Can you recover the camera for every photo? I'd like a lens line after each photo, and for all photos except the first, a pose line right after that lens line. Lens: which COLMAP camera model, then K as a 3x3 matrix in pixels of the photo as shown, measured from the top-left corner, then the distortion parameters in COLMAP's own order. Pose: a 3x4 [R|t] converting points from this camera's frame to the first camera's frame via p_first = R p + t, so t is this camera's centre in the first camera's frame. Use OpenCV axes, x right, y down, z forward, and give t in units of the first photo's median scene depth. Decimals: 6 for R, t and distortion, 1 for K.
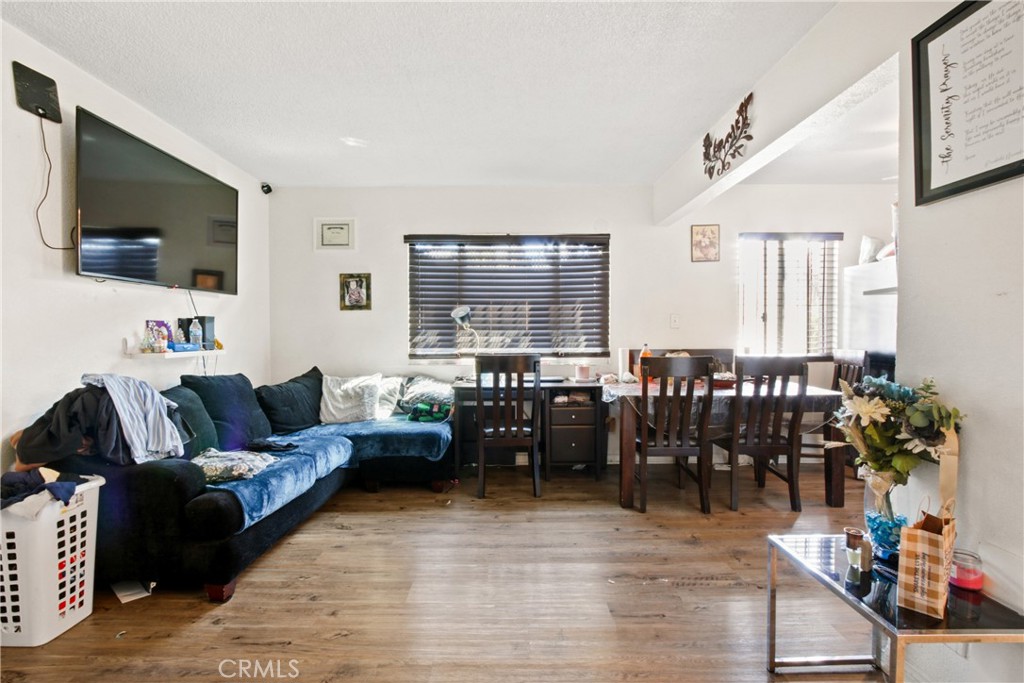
lens RADIAL K [[478.4, 0, 508.0], [0, 478.4, 342.4], [0, 0, 1]] dist [-0.003423, -0.000346]
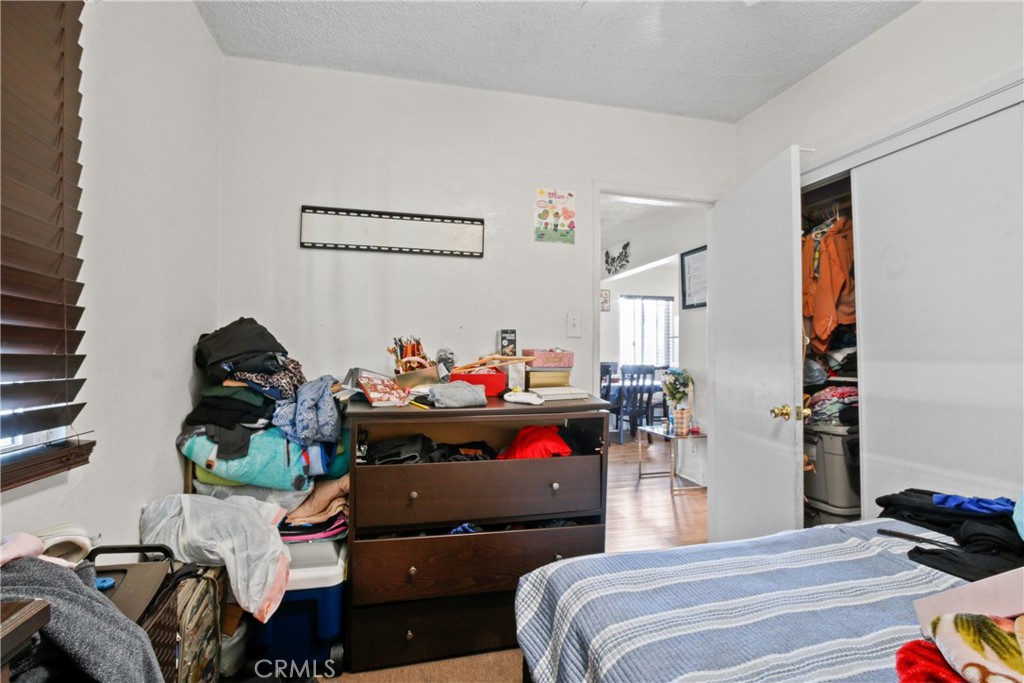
lens RADIAL K [[473.7, 0, 510.8], [0, 473.7, 354.1], [0, 0, 1]] dist [-0.000760, 0.000100]
pose [[0.970595, 0.000122, 0.240720, -0.330120], [0.004829, 0.999789, -0.019976, 0.016272], [-0.240672, 0.020551, 0.970389, -0.593160]]
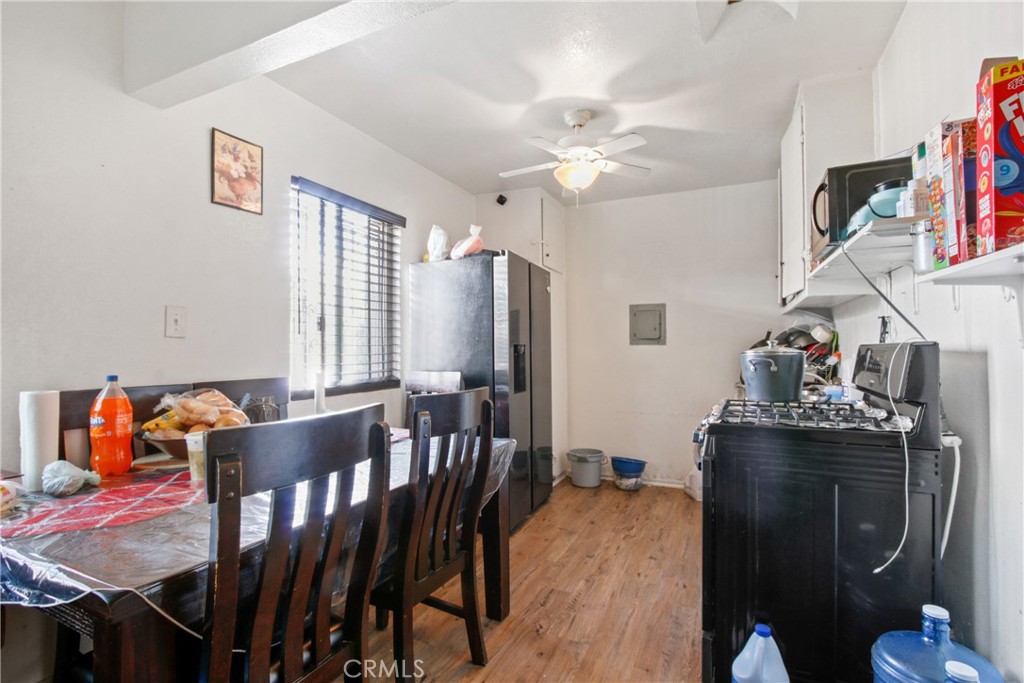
lens RADIAL K [[483.0, 0, 505.3], [0, 483.0, 343.7], [0, 0, 1]] dist [-0.014568, 0.000519]
pose [[0.440236, 0.011595, 0.897807, 0.082634], [0.018117, 0.999598, -0.021794, -0.007922], [-0.897699, 0.025860, 0.439849, 0.552657]]
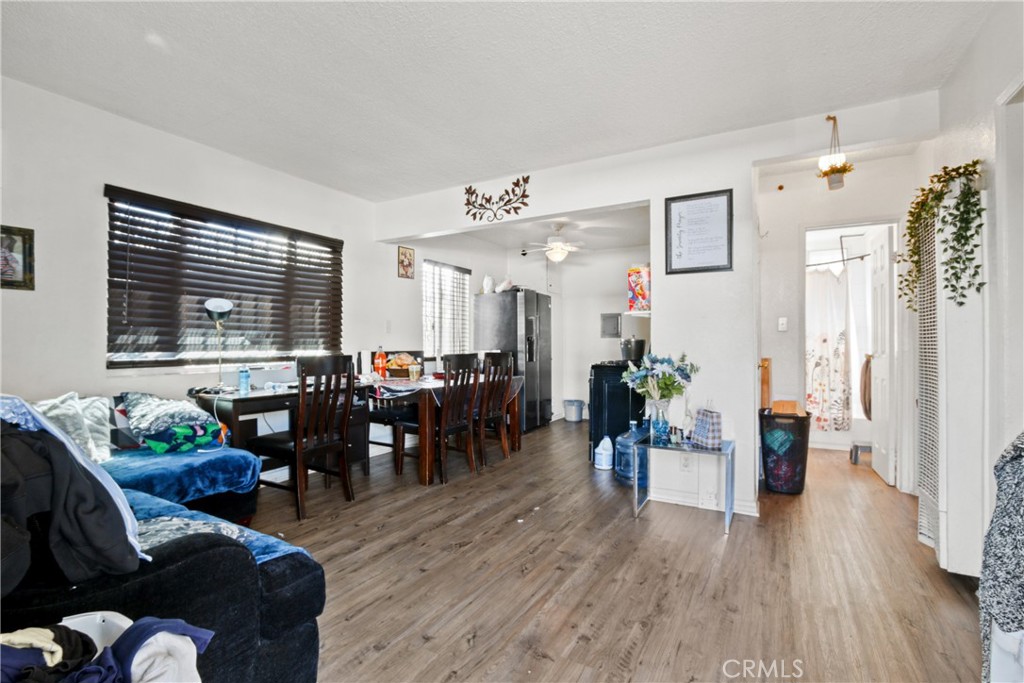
lens RADIAL K [[469.5, 0, 494.5], [0, 469.5, 341.8], [0, 0, 1]] dist [0.001215, 0.000313]
pose [[0.523631, 0.007590, 0.851911, -0.509787], [0.013919, 0.999751, -0.017463, 0.016353], [-0.851831, 0.021002, 0.523395, 0.206763]]
